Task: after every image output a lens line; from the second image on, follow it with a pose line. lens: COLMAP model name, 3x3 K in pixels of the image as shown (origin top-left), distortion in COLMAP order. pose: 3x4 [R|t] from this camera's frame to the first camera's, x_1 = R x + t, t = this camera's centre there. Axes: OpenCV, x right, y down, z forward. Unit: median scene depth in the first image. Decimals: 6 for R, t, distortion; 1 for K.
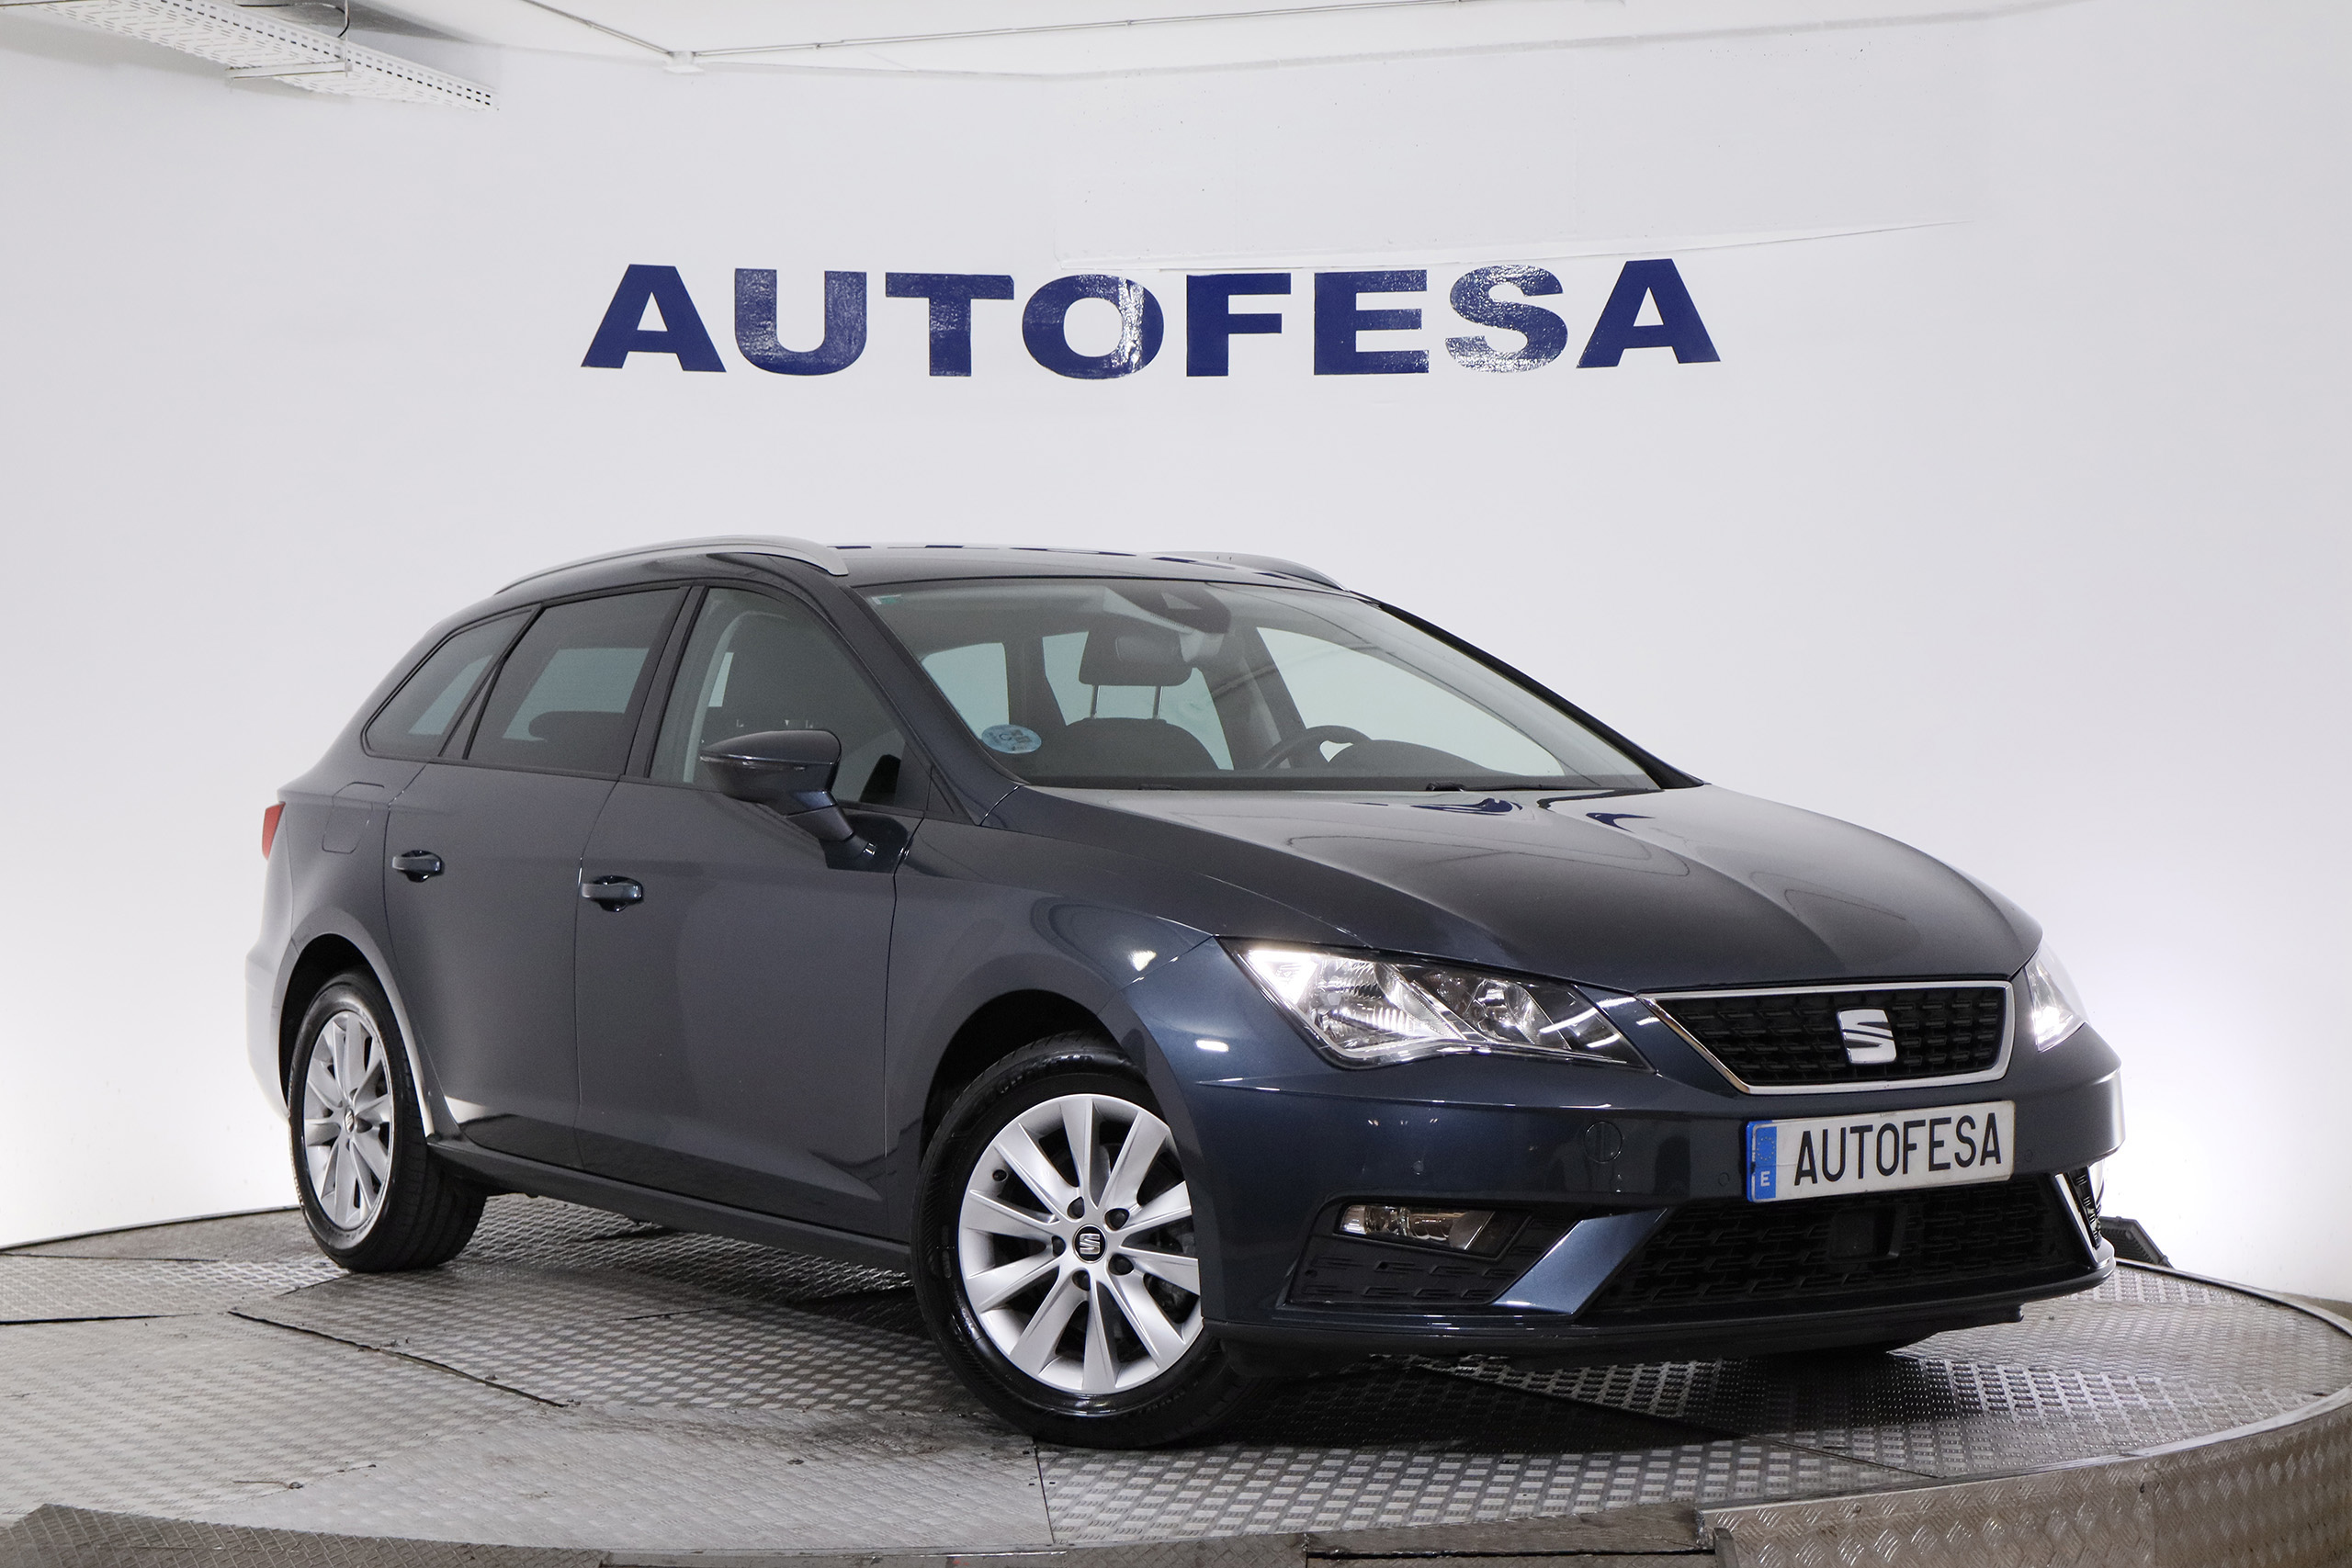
lens RADIAL K [[4286.9, 0, 1195.6], [0, 4286.9, 791.2], [0, 0, 1]] dist [0.023229, 0.000000]
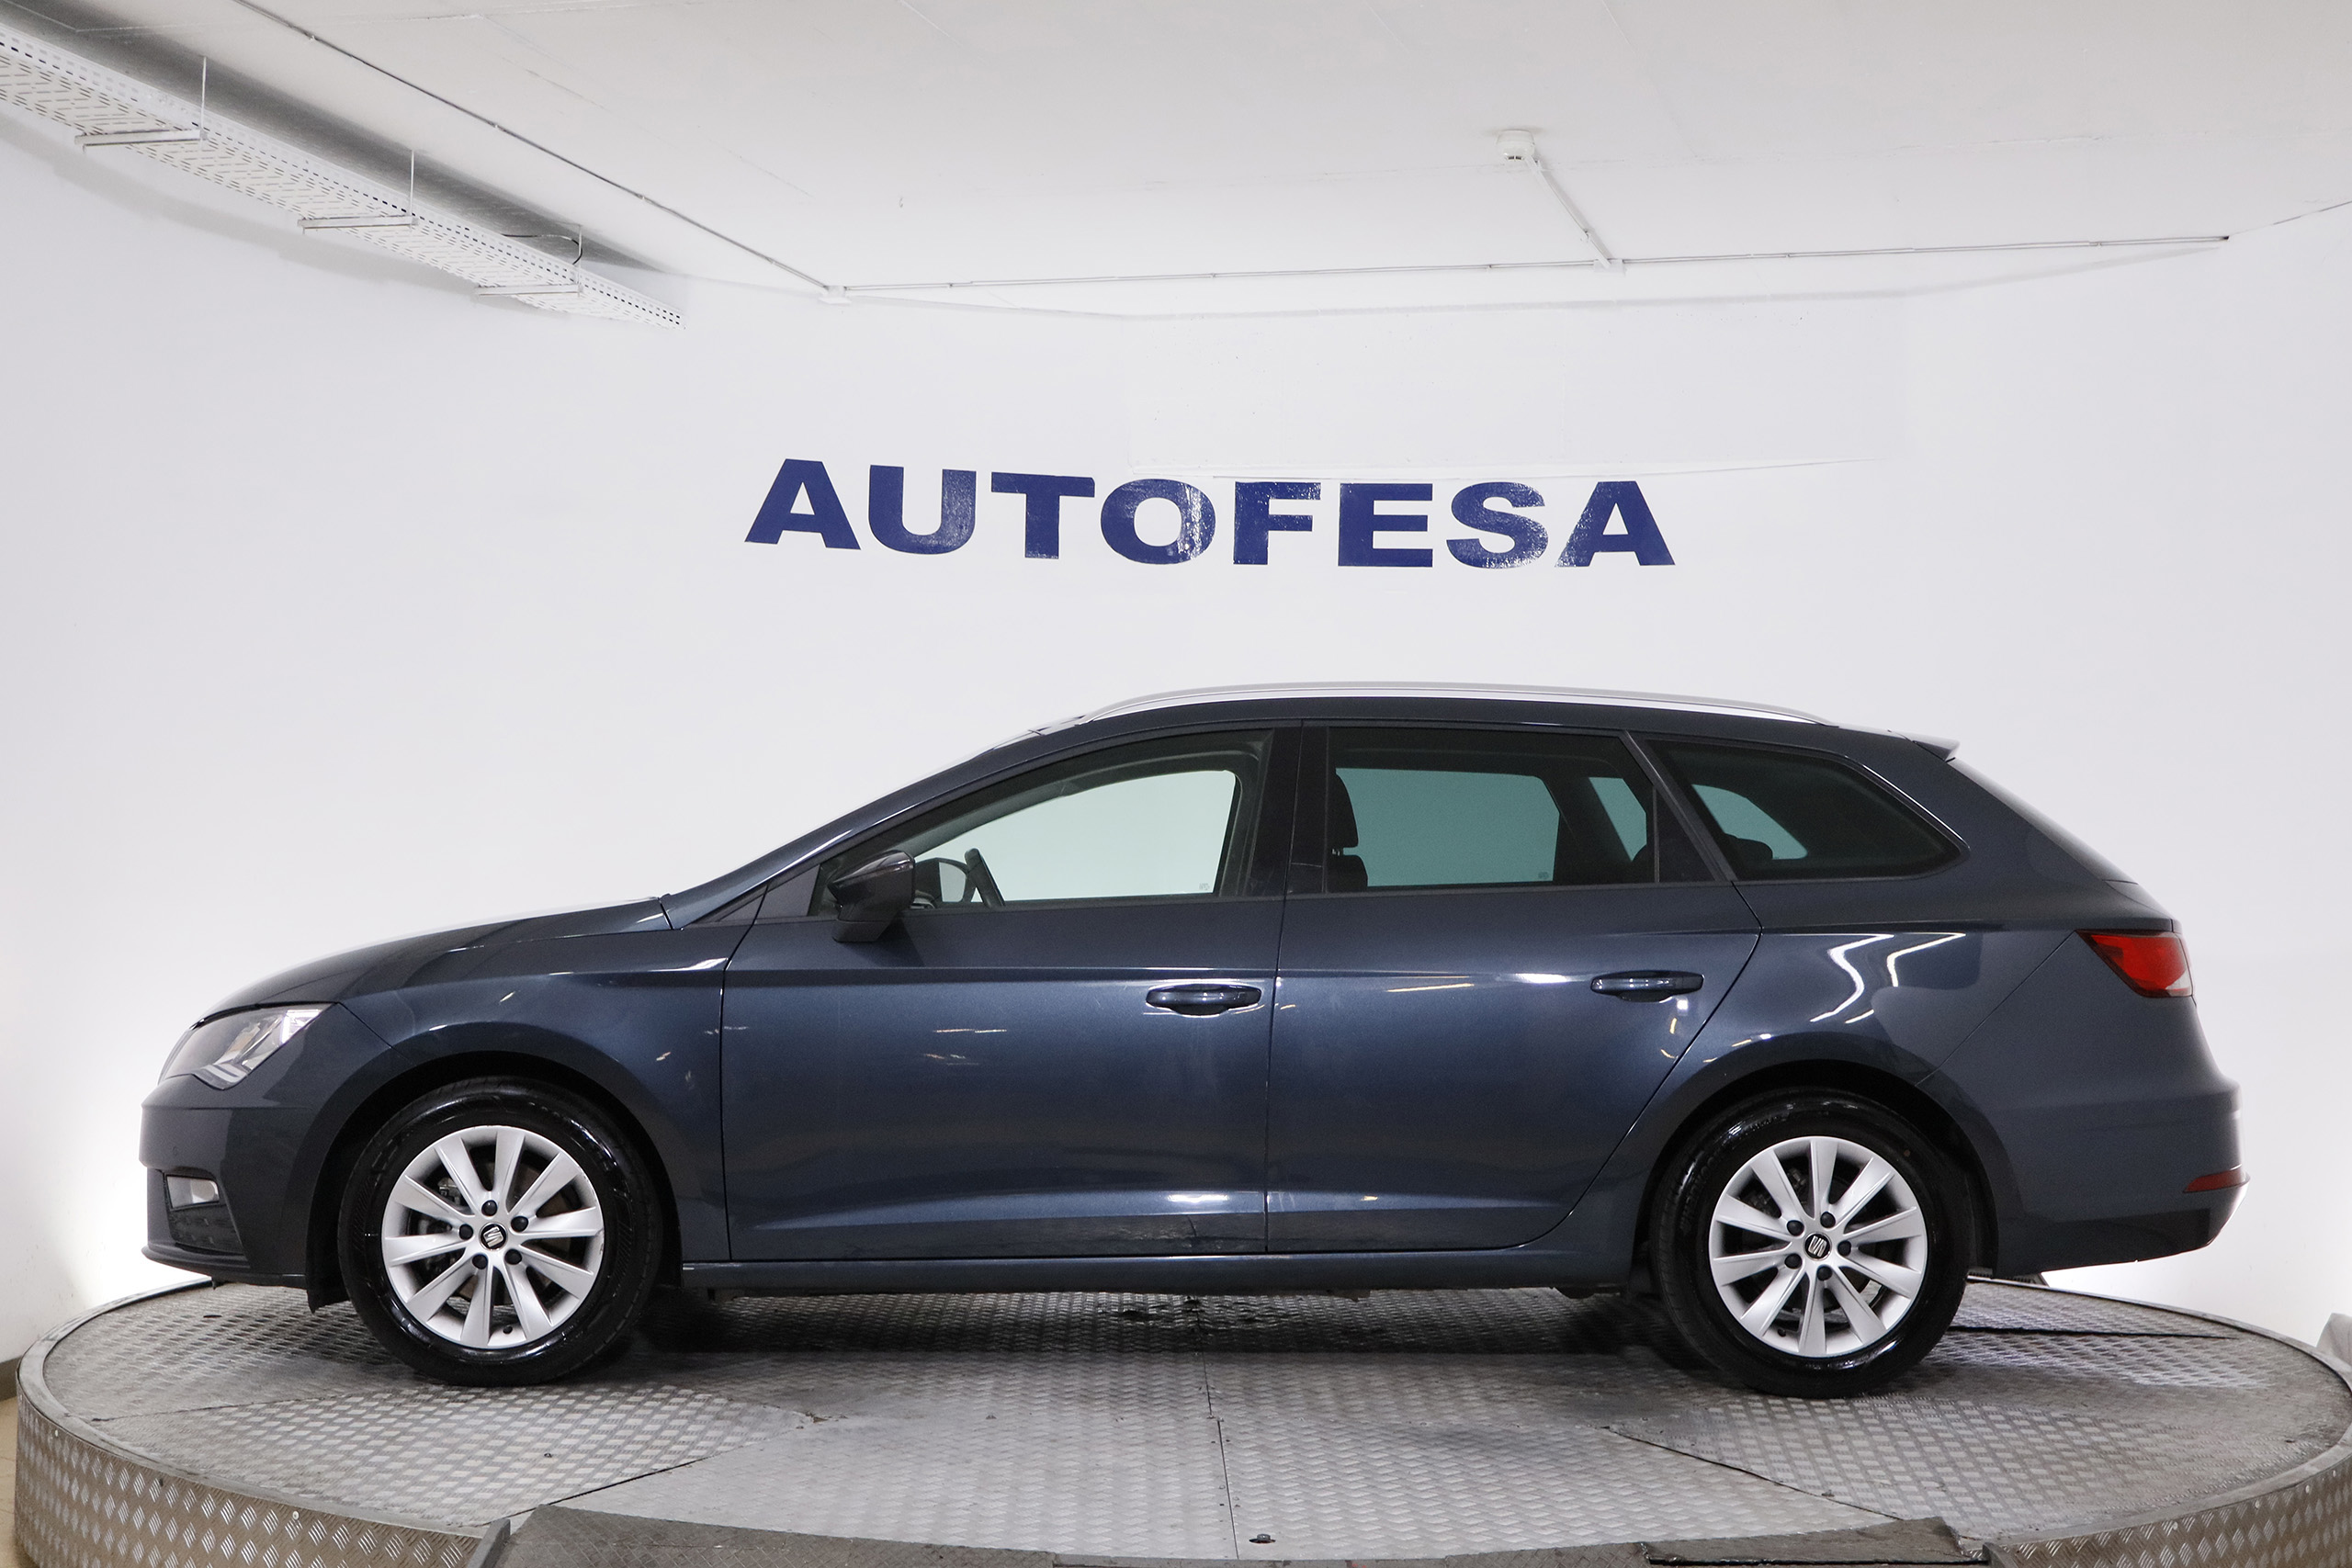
lens RADIAL K [[3423.4, 0, 1167.1], [0, 3423.4, 771.2], [0, 0, 1]] dist [0.022698, 0.000000]
pose [[0.997275, 0.025448, 0.069245, -0.089526], [-0.022913, 0.999046, -0.037163, -0.000891], [-0.070124, 0.035476, 0.996907, 0.029254]]
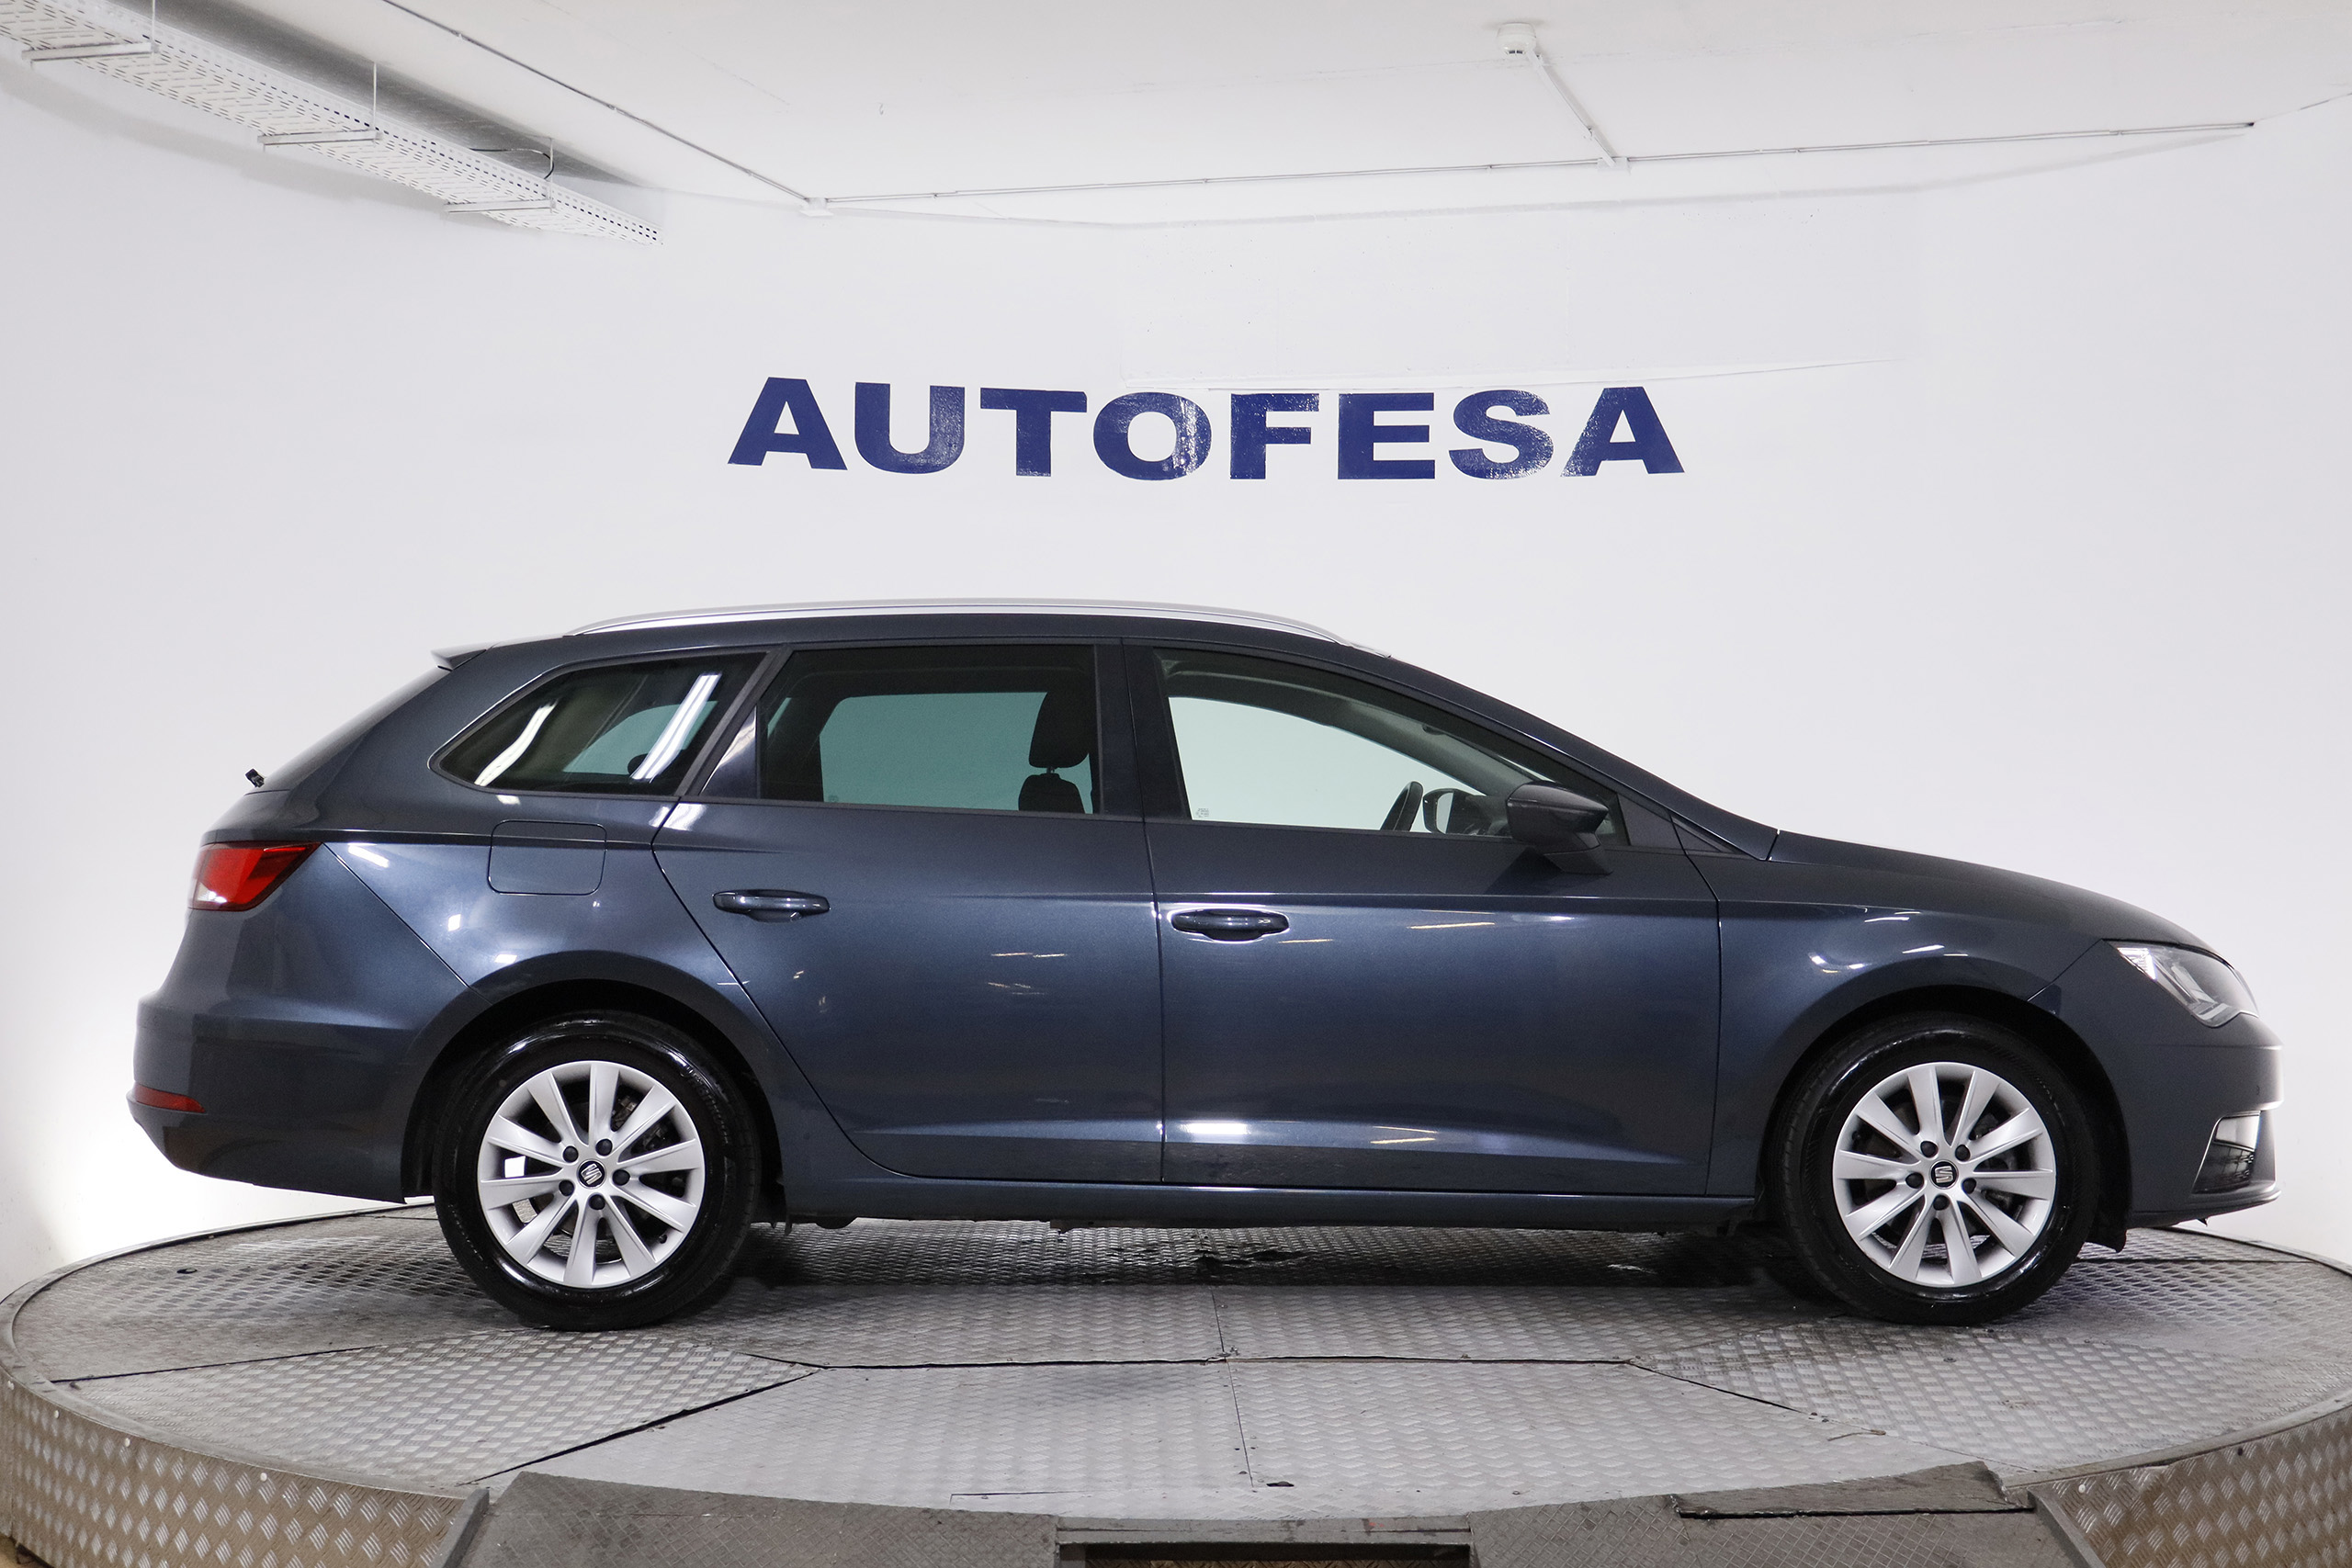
lens RADIAL K [[3423.4, 0, 1168.6], [0, 3423.4, 788.6], [0, 0, 1]] dist [0.022698, 0.000000]
pose [[0.997532, 0.008032, 0.069749, -0.087344], [-0.007493, 0.999940, -0.007981, -0.002866], [-0.069809, 0.007439, 0.997533, 0.052608]]
